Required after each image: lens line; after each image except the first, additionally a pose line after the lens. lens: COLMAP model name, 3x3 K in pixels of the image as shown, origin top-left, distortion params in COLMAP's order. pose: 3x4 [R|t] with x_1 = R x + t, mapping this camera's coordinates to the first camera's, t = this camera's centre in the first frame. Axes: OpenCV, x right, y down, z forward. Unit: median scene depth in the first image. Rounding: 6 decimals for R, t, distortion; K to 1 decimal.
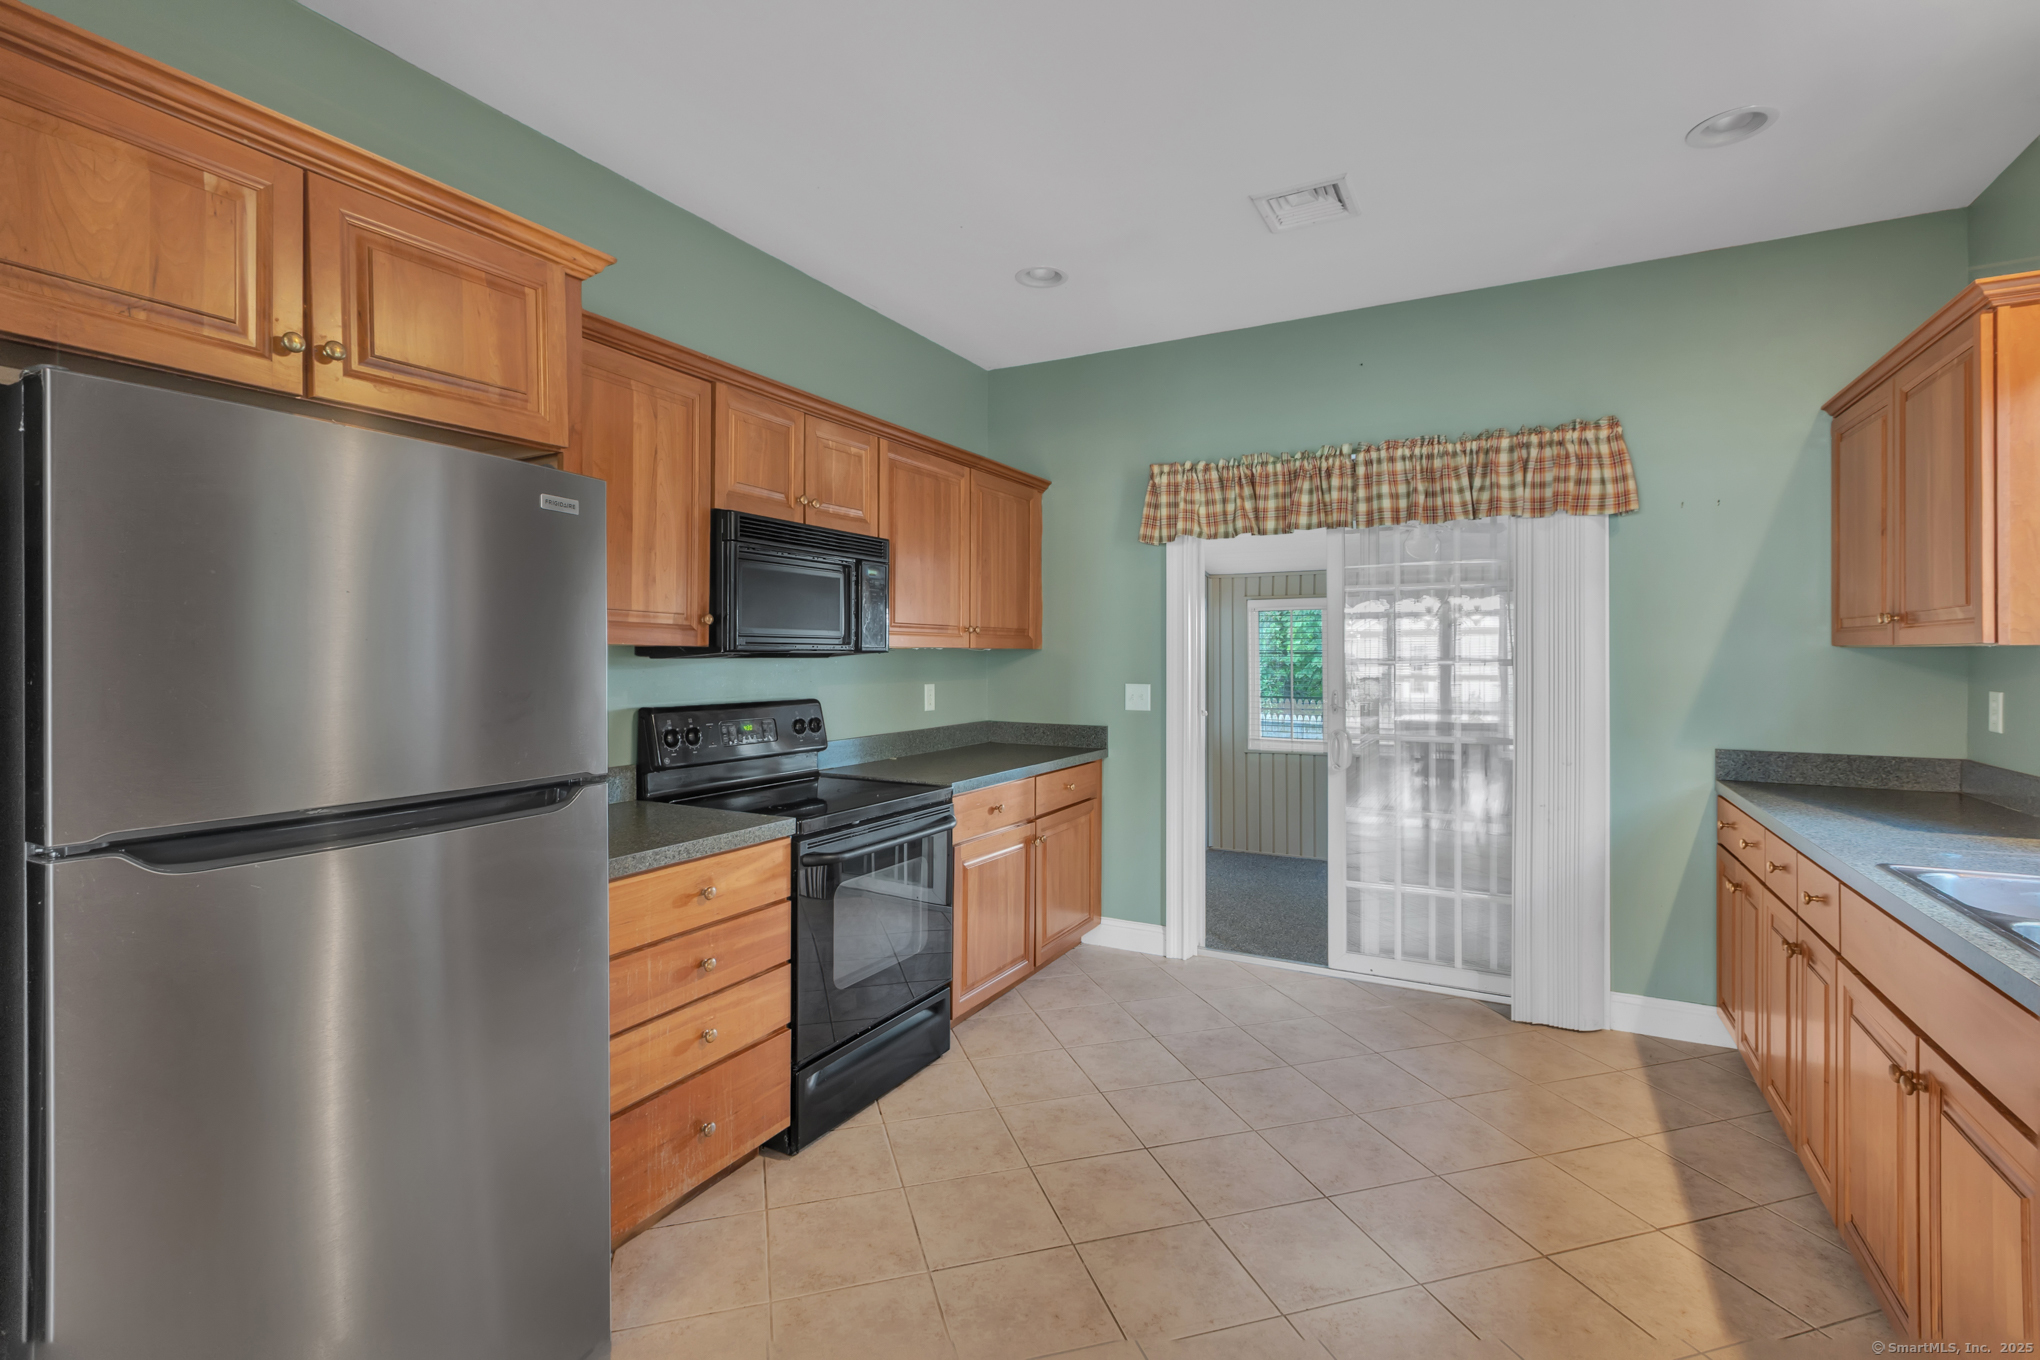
lens RADIAL K [[929.0, 0, 1018.6], [0, 929.0, 659.9], [0, 0, 1]] dist [0.007486, -0.003099]
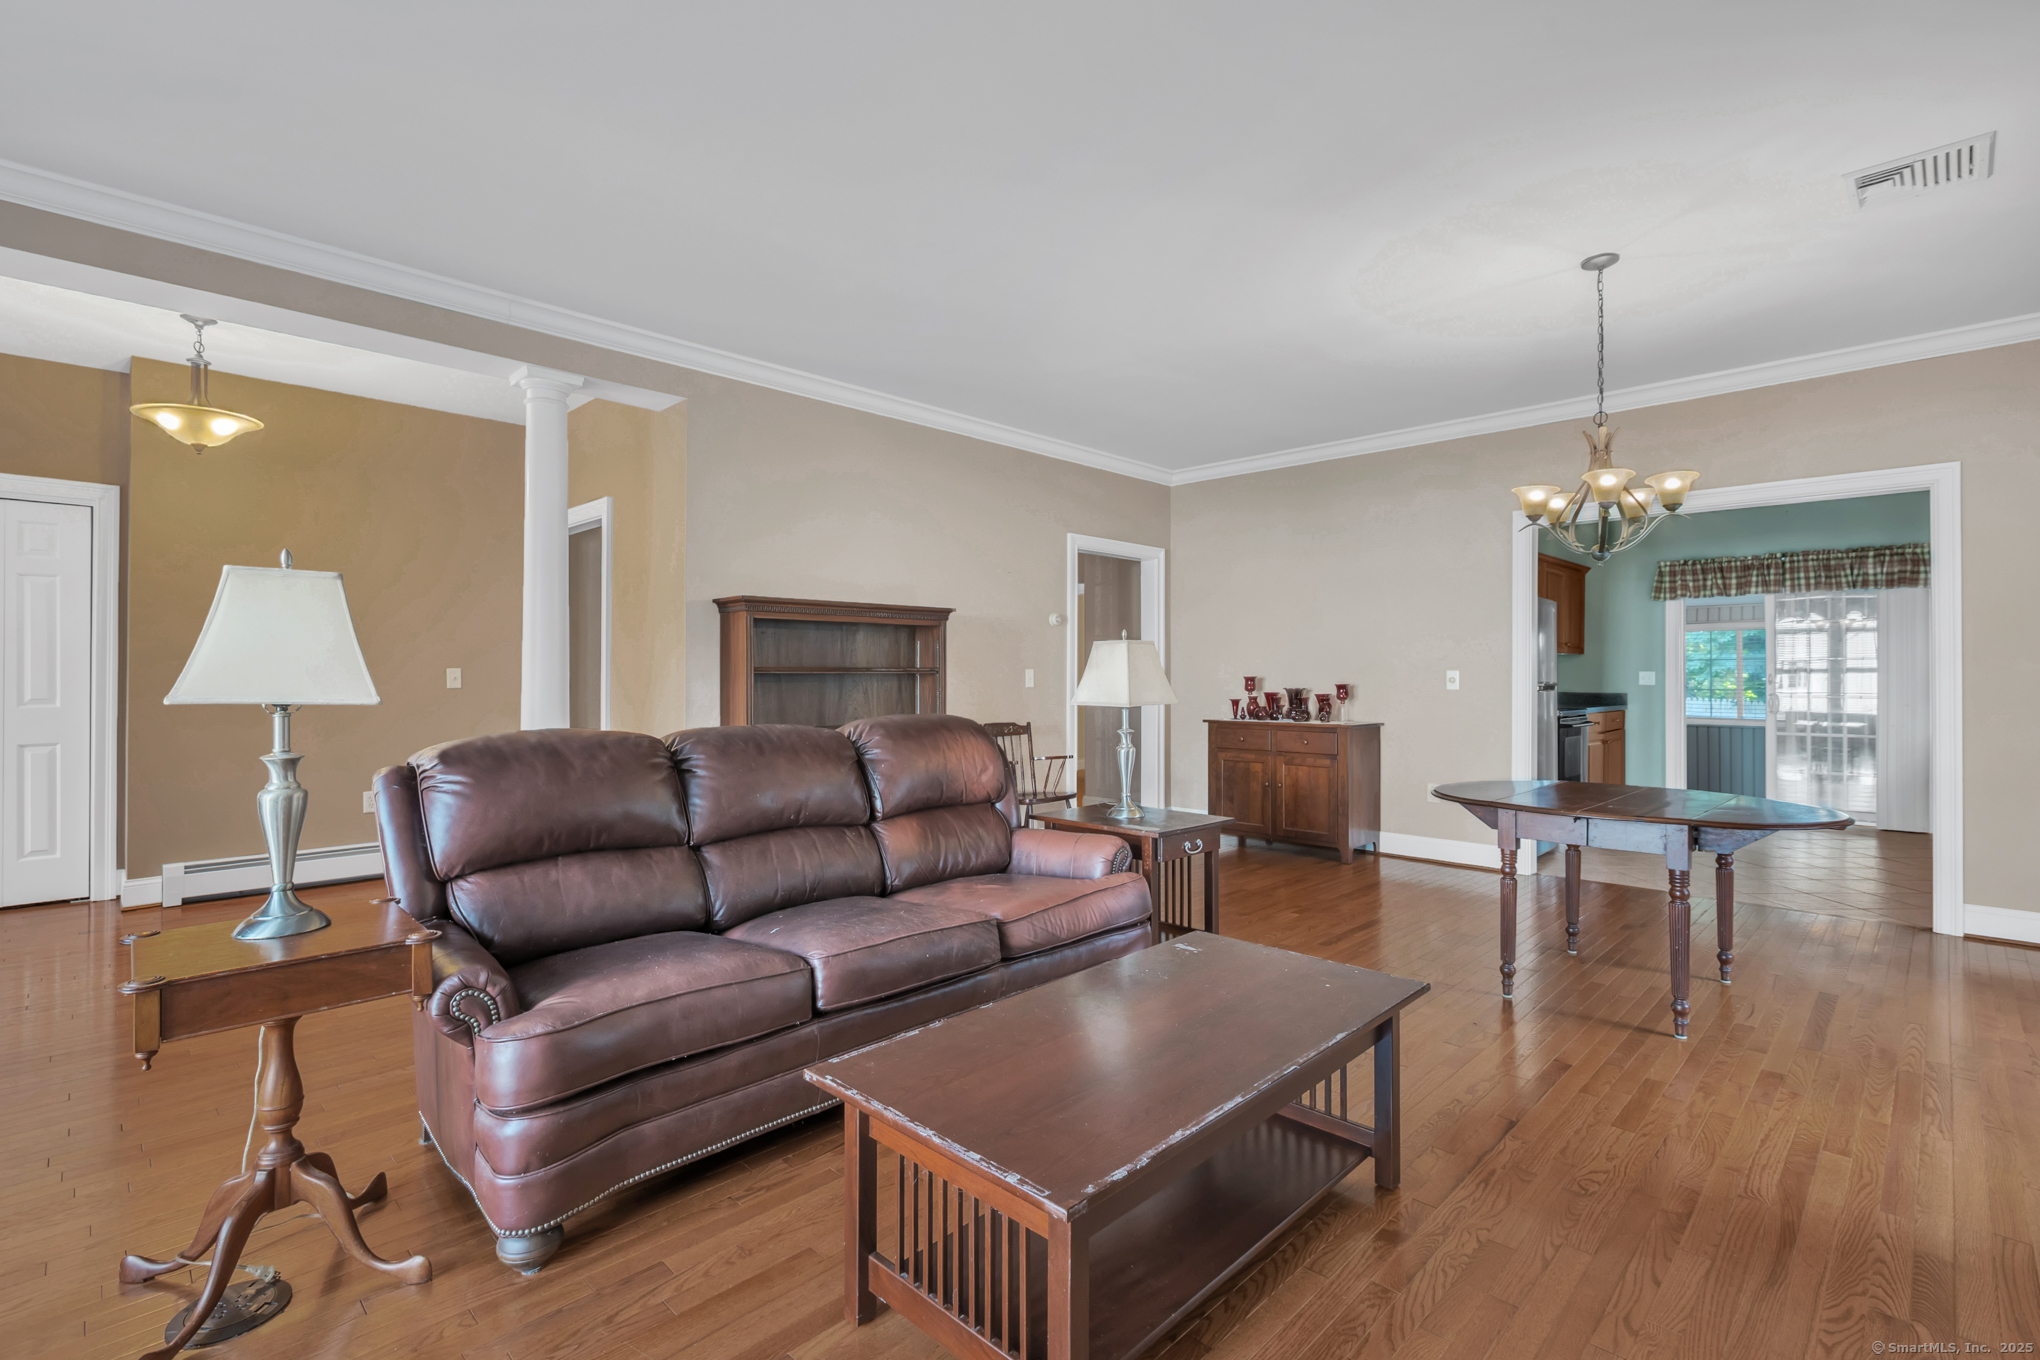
lens RADIAL K [[929.0, 0, 1018.2], [0, 929.0, 671.5], [0, 0, 1]] dist [0.007486, -0.003099]
pose [[0.958932, 0.001248, -0.283634, -0.695977], [-0.003762, 0.999958, -0.008320, 0.056869], [0.283611, 0.009045, 0.958897, -1.497048]]
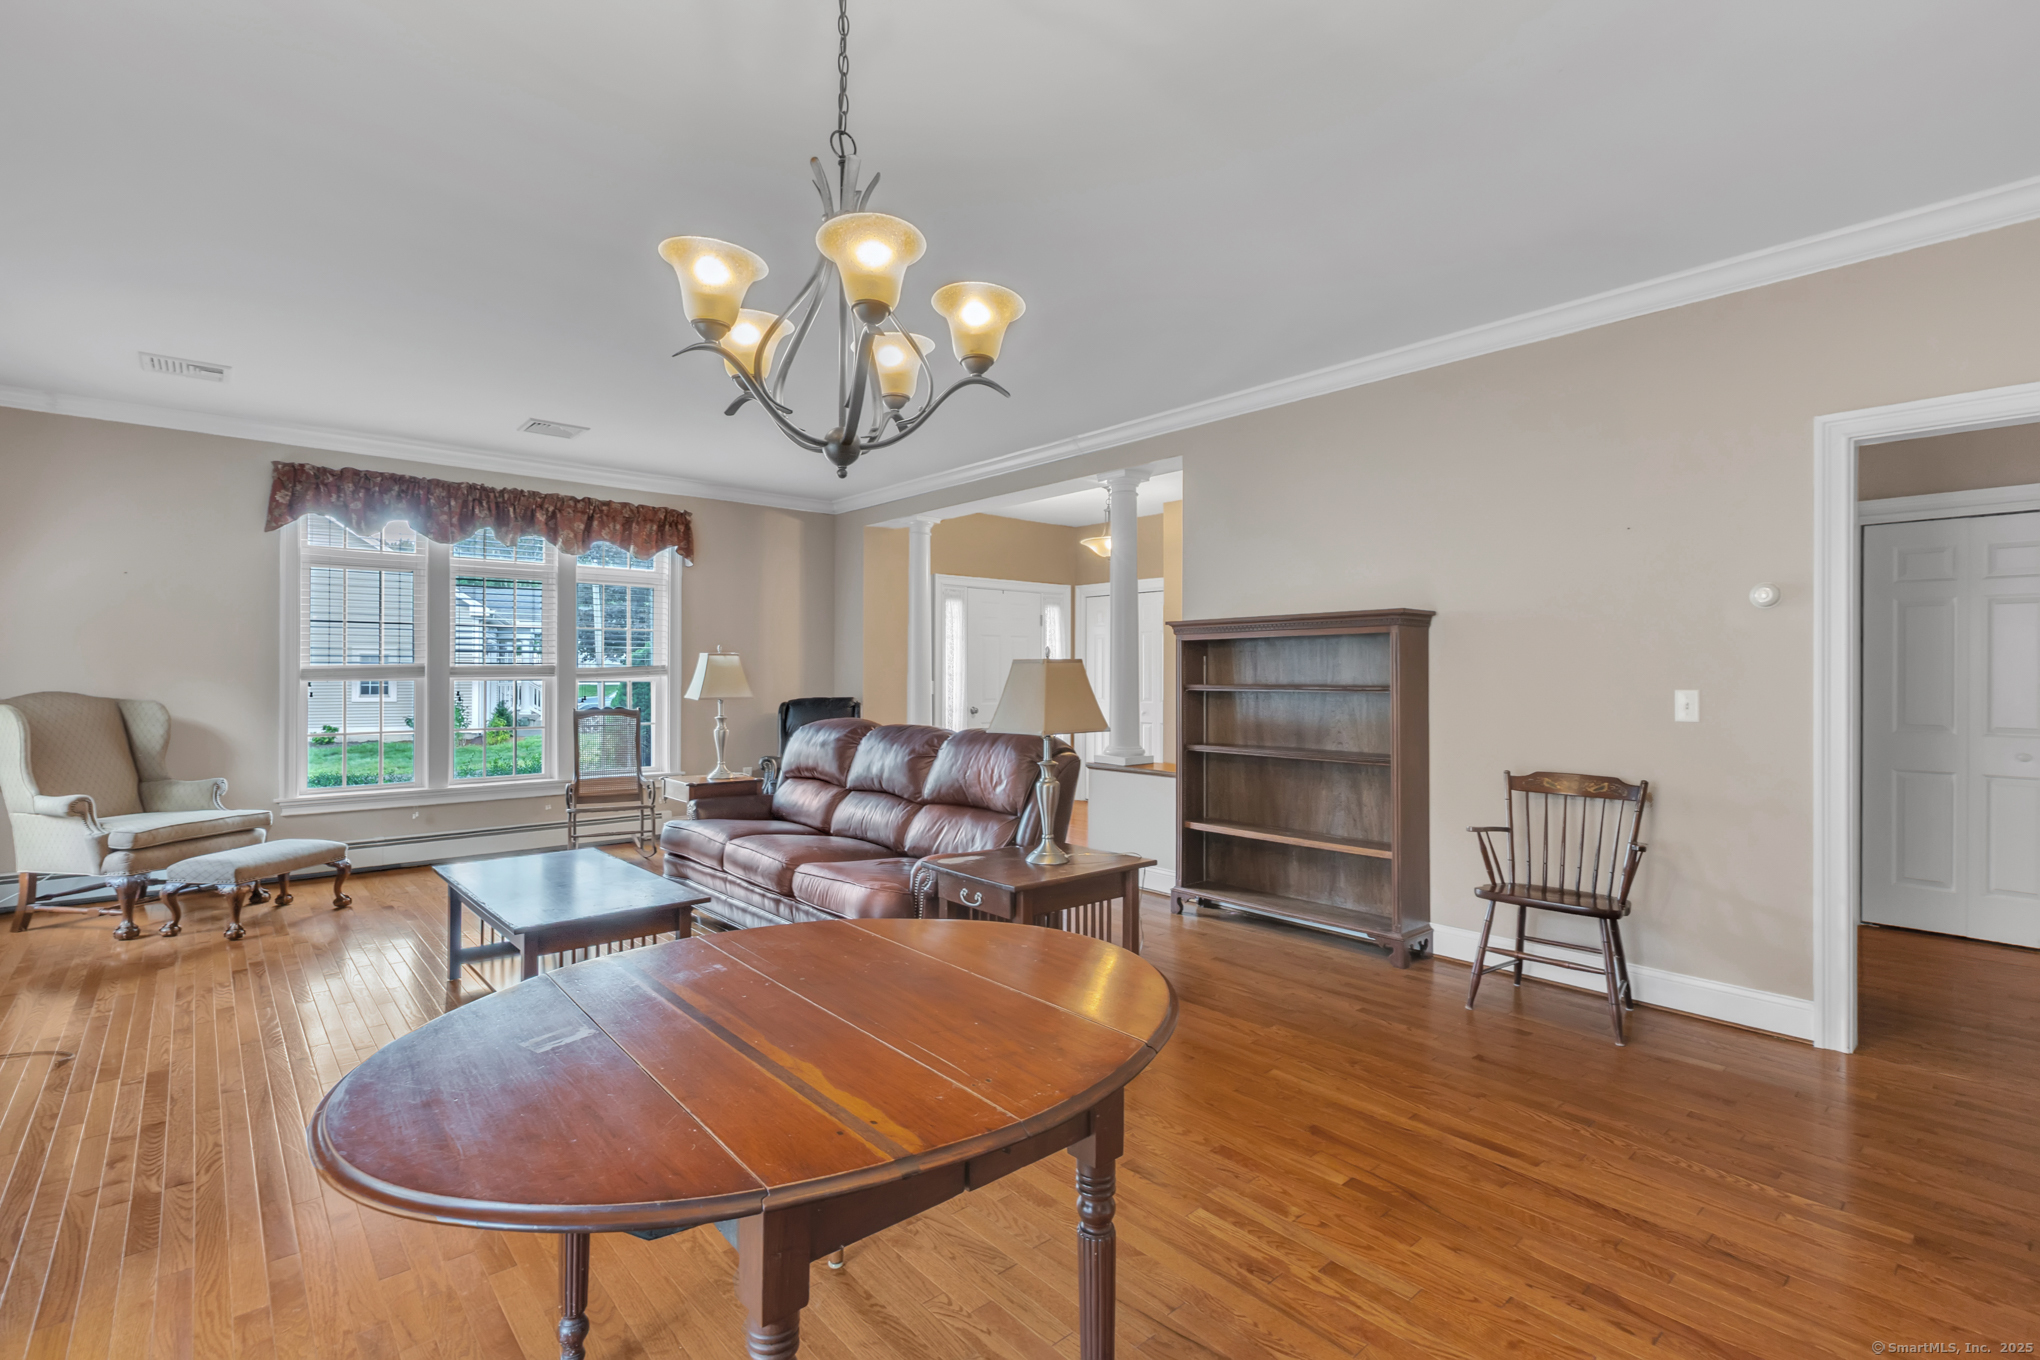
lens RADIAL K [[929.0, 0, 1015.9], [0, 929.0, 669.6], [0, 0, 1]] dist [0.007486, -0.003099]
pose [[-0.350449, -0.006012, -0.936562, -0.002937], [-0.008239, 0.999960, -0.003336, 0.026319], [0.936545, 0.006548, -0.350485, -0.147283]]
